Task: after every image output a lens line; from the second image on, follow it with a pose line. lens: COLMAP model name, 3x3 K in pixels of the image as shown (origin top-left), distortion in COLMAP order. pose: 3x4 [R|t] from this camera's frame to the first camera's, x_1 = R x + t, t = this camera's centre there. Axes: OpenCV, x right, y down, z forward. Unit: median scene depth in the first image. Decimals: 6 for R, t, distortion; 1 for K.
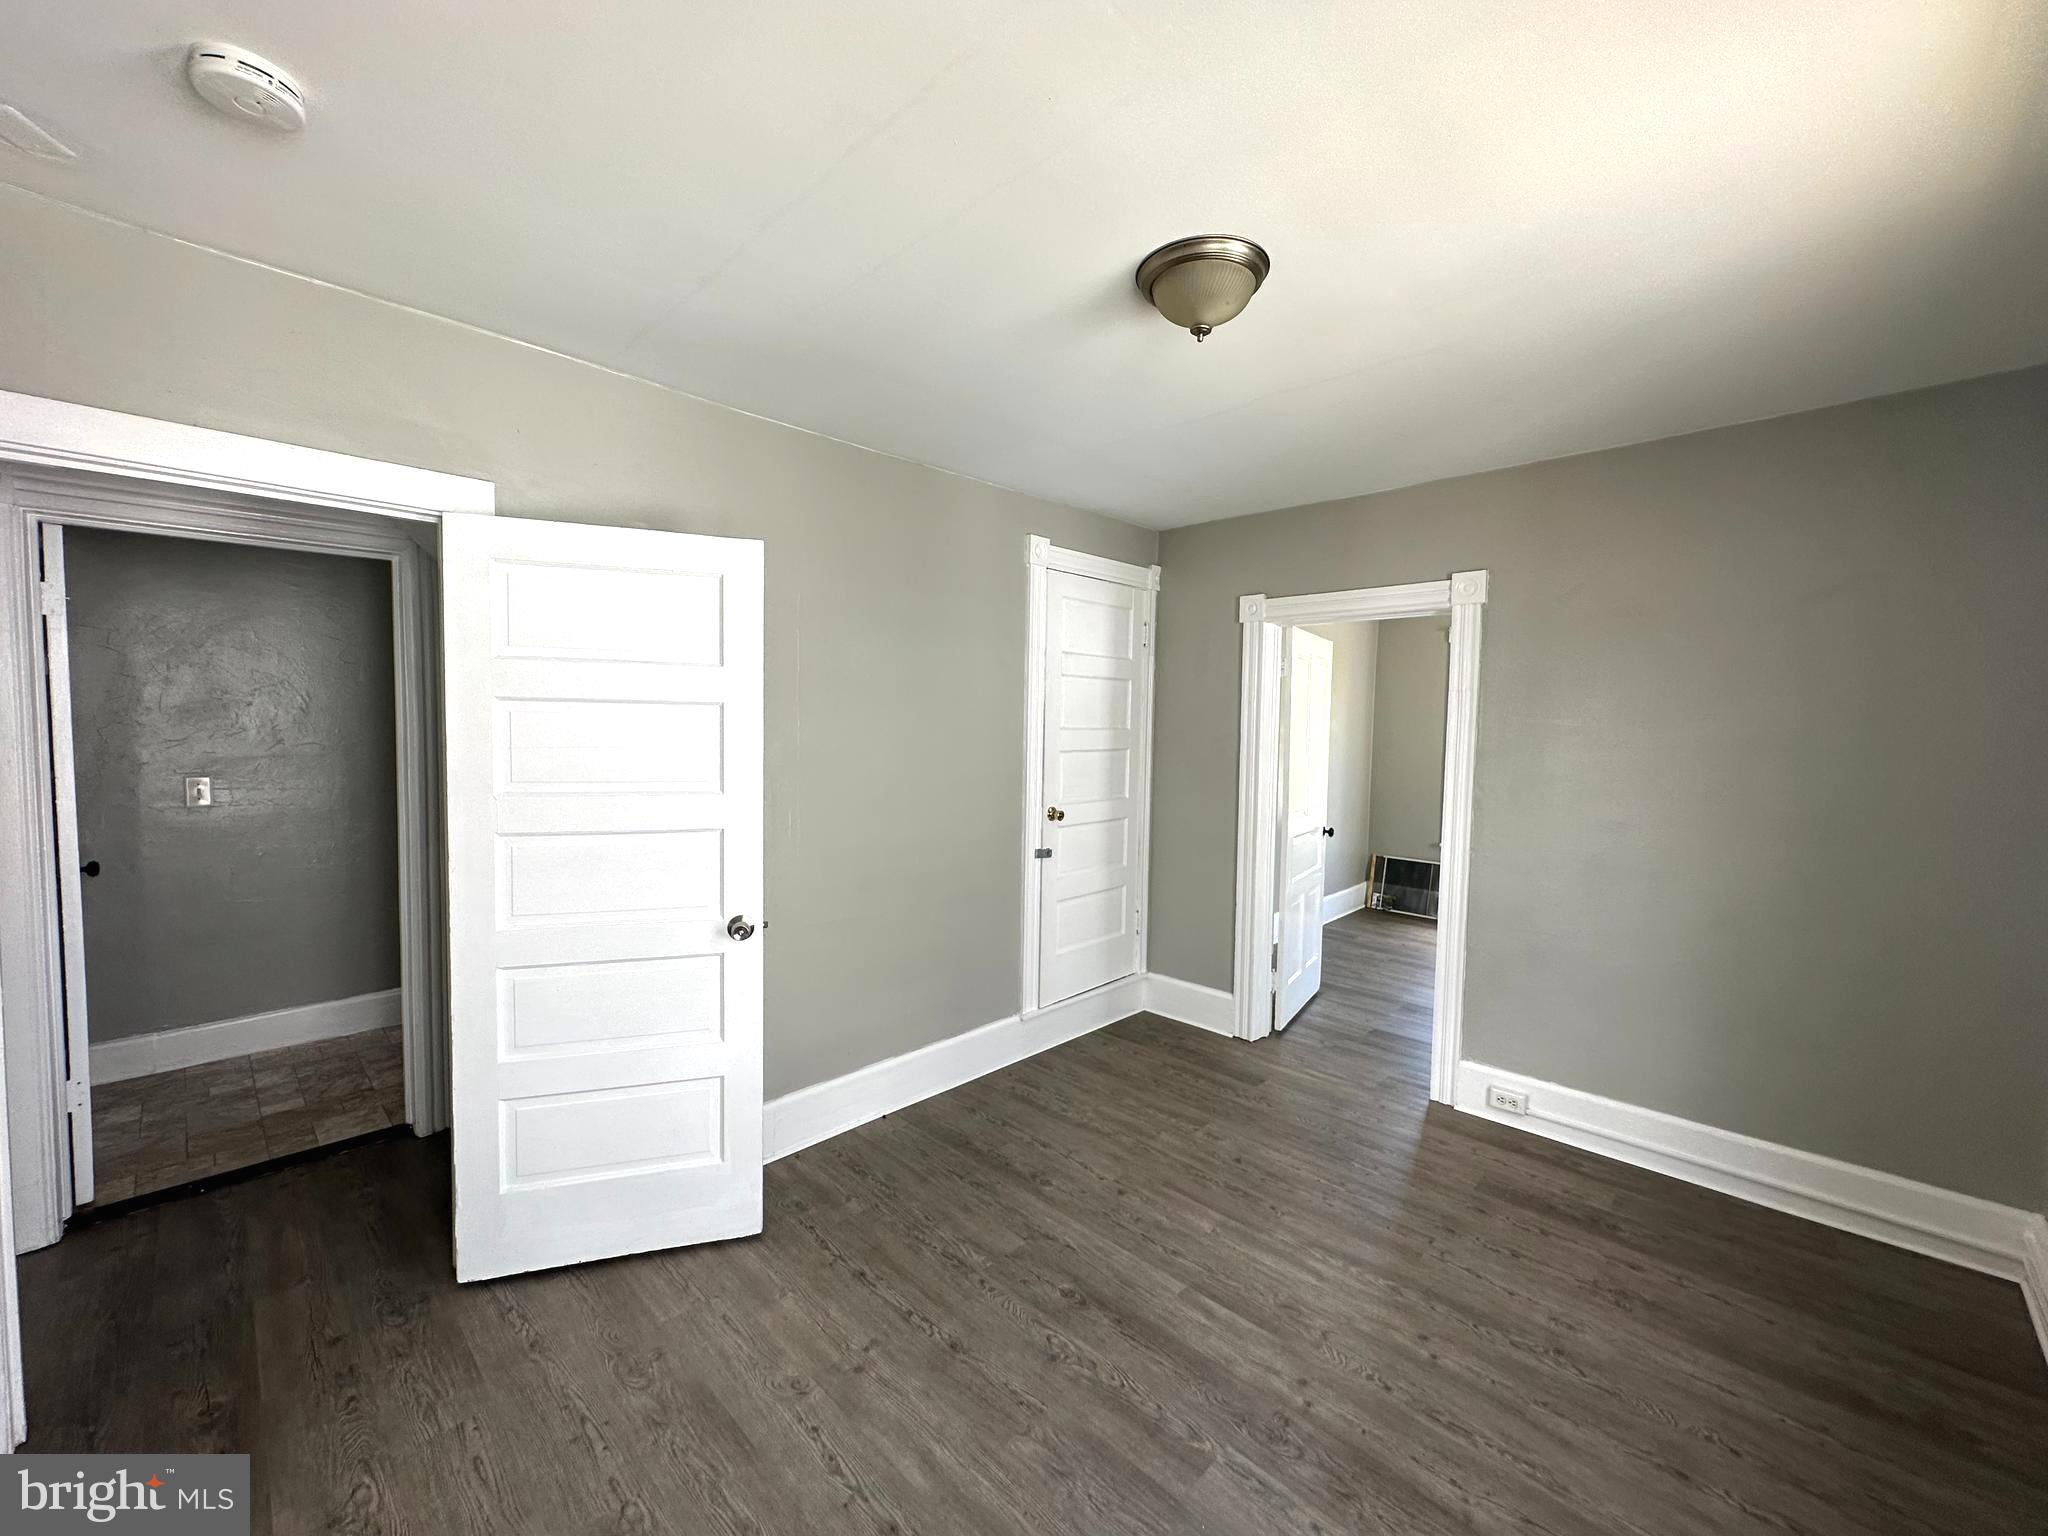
lens RADIAL K [[817.7, 0, 1028.4], [0, 817.7, 764.6], [0, 0, 1]] dist [-0.004356, 0.001202]
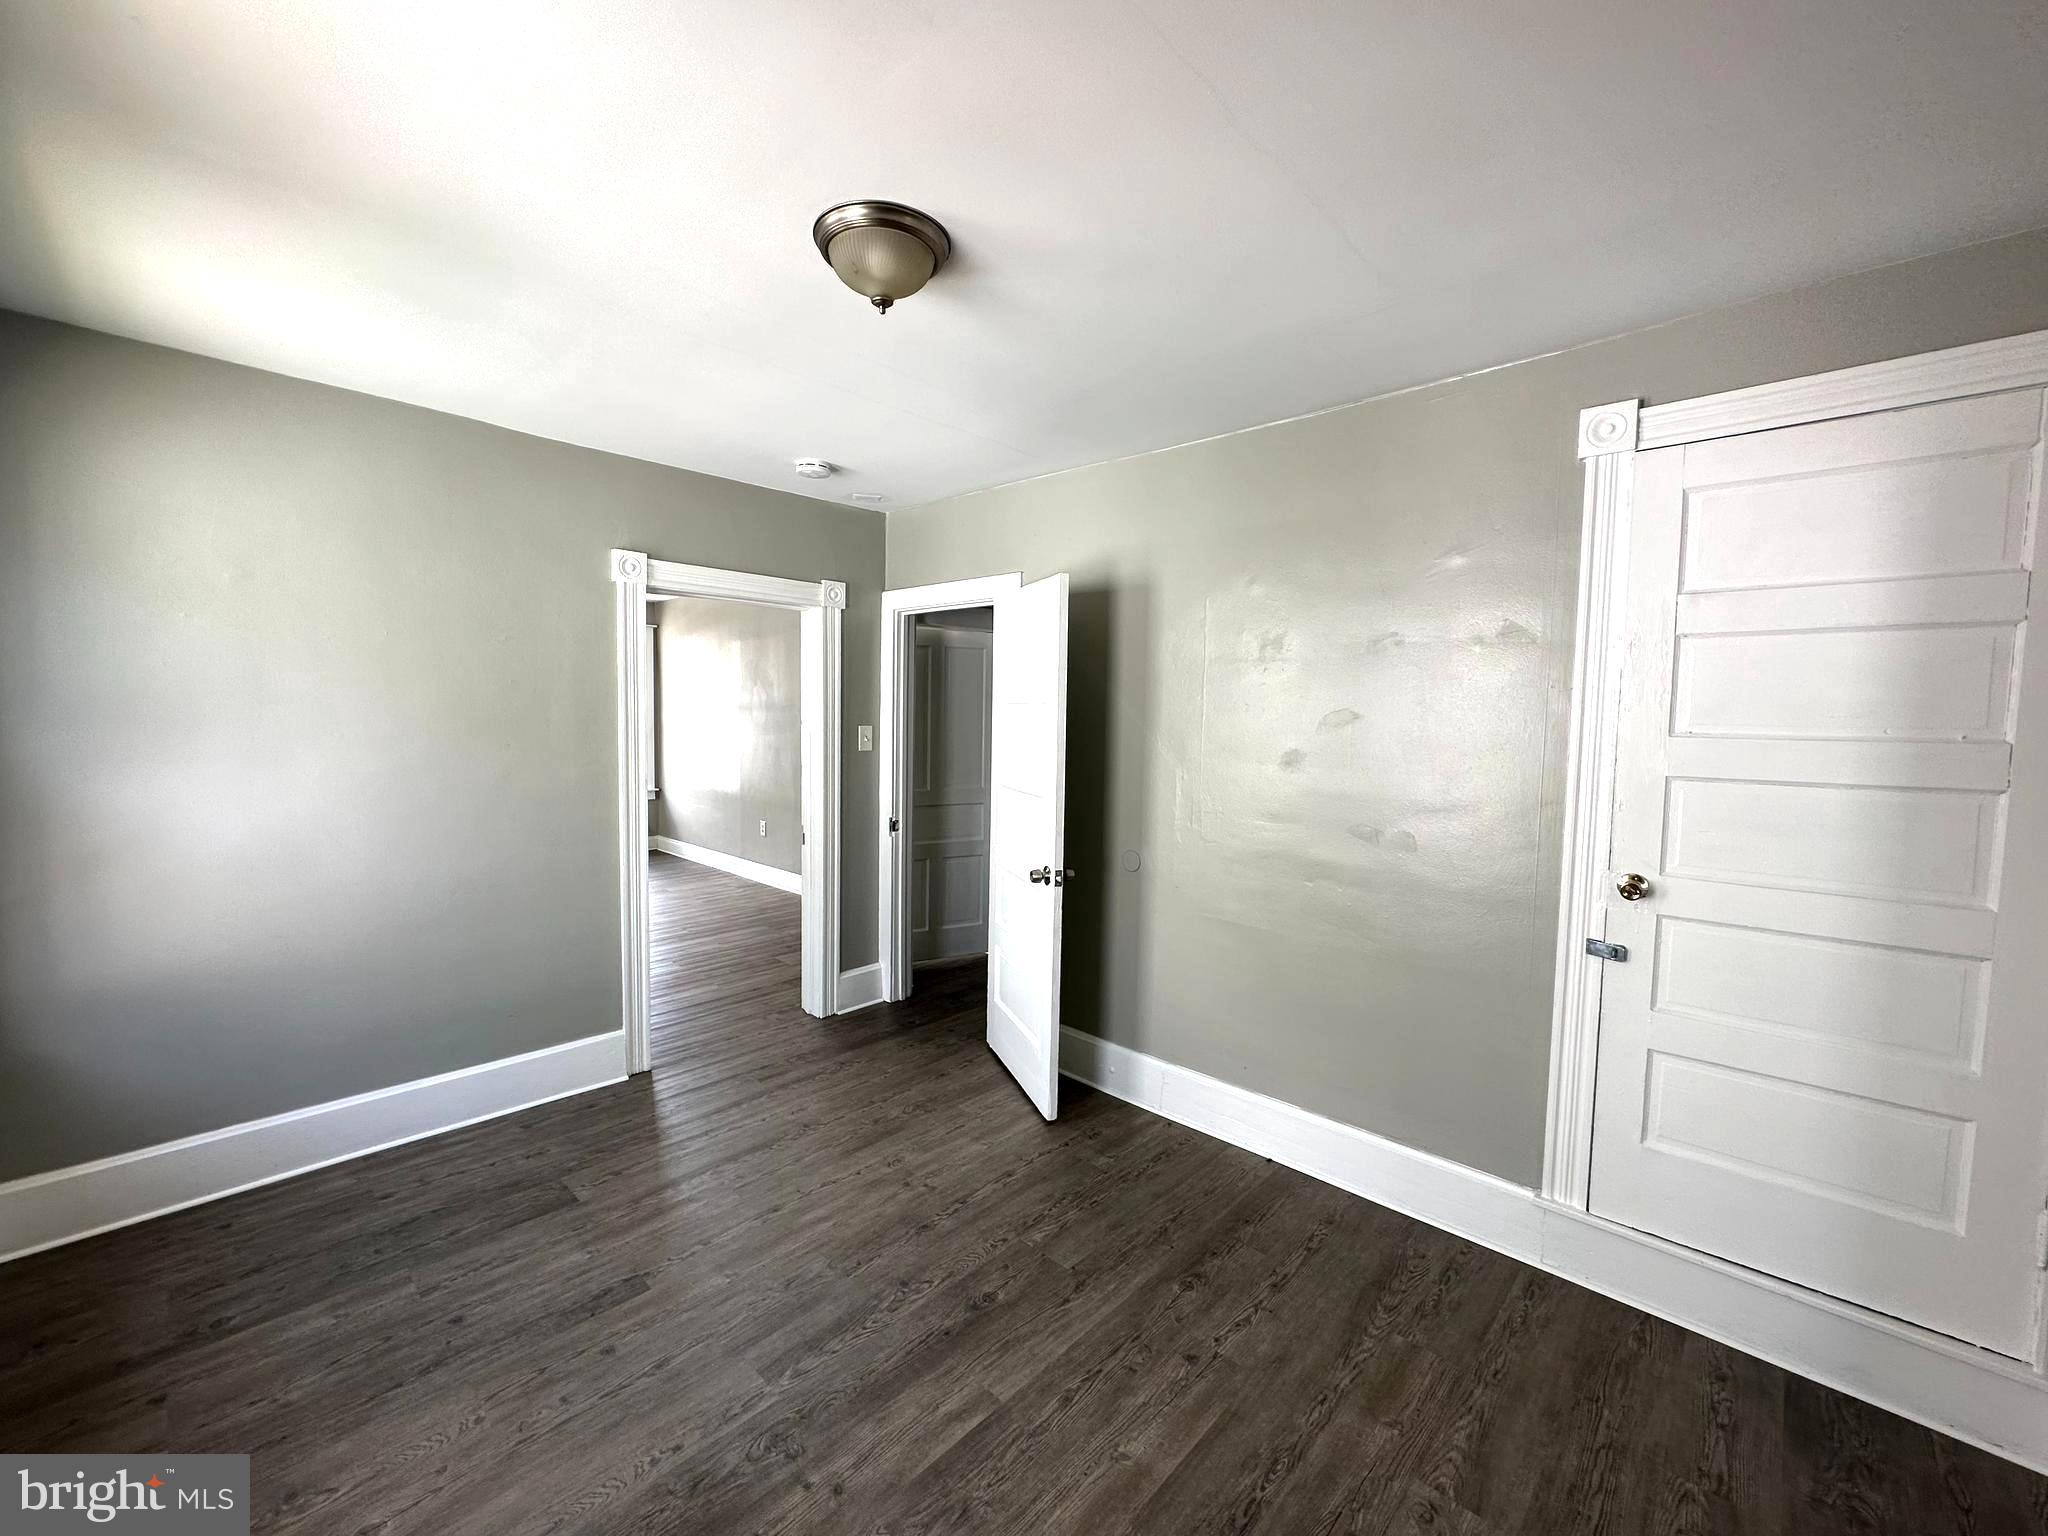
lens RADIAL K [[817.7, 0, 1019.2], [0, 817.7, 769.7], [0, 0, 1]] dist [-0.004356, 0.001202]
pose [[0.022541, 0.053823, -0.998296, 1.033918], [-0.069618, 0.996210, 0.052139, -0.035320], [0.997319, 0.068324, 0.026203, 1.010546]]
